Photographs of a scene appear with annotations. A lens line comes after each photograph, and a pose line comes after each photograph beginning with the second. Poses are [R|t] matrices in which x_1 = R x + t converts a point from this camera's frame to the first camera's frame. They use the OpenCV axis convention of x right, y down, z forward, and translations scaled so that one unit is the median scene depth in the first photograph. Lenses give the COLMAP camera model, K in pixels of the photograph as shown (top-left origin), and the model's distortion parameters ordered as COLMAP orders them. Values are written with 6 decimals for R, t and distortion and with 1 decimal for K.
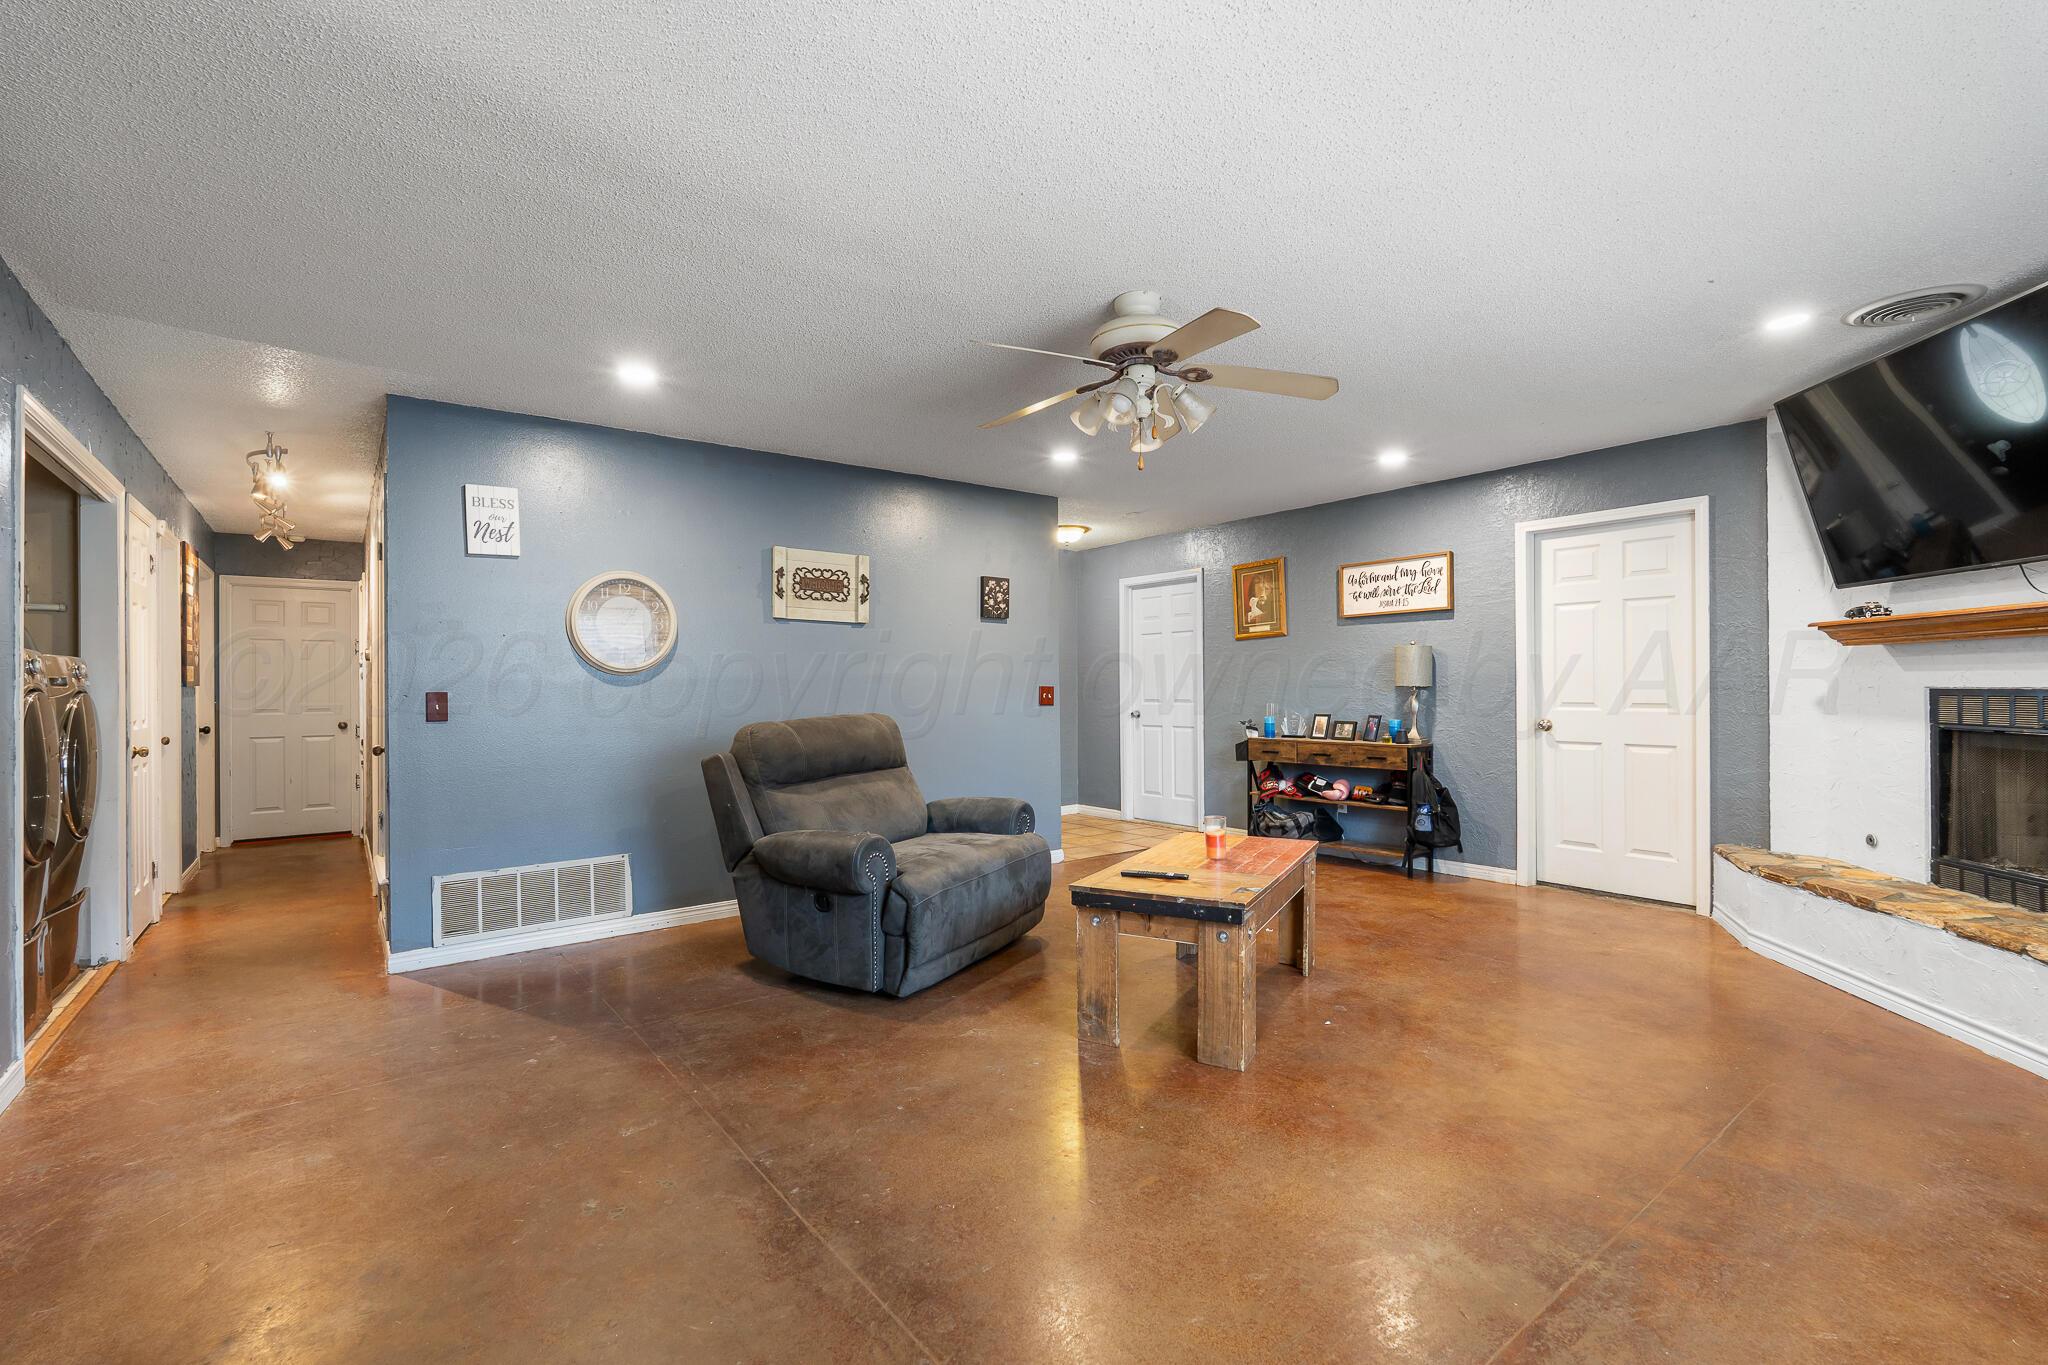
lens RADIAL K [[896.2, 0, 1028.1], [0, 896.2, 684.8], [0, 0, 1]] dist [-0.004302, 0.000417]
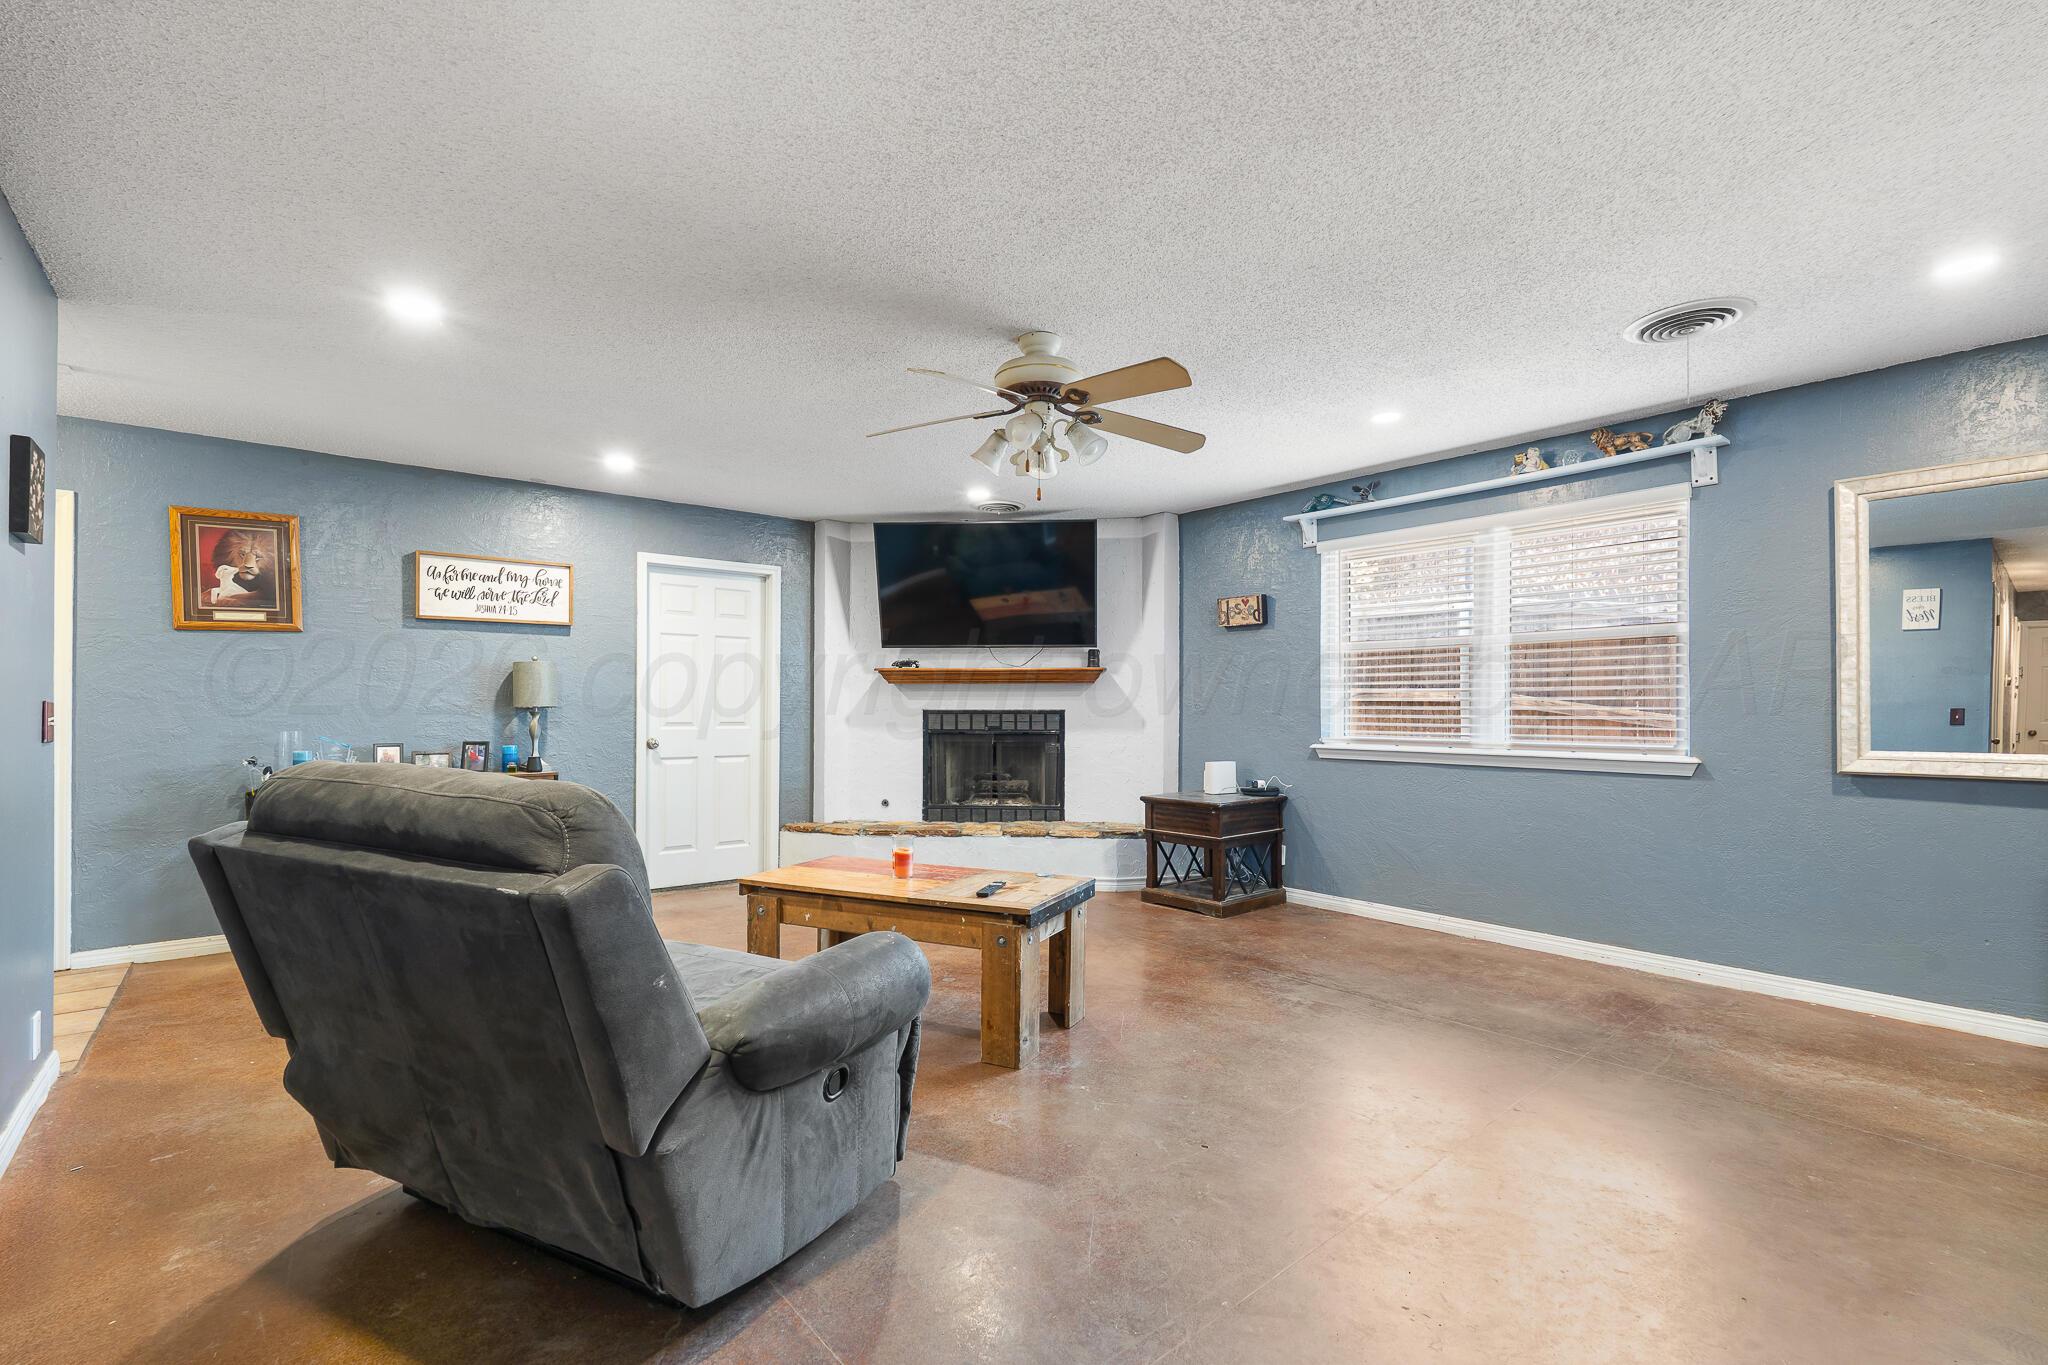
lens RADIAL K [[896.2, 0, 1026.9], [0, 896.2, 701.5], [0, 0, 1]] dist [-0.004302, 0.000417]
pose [[-0.039001, 0.014760, 0.999130, -0.475556], [-0.002084, 0.999888, -0.014852, 0.008438], [-0.999237, -0.002661, -0.038966, 0.539547]]
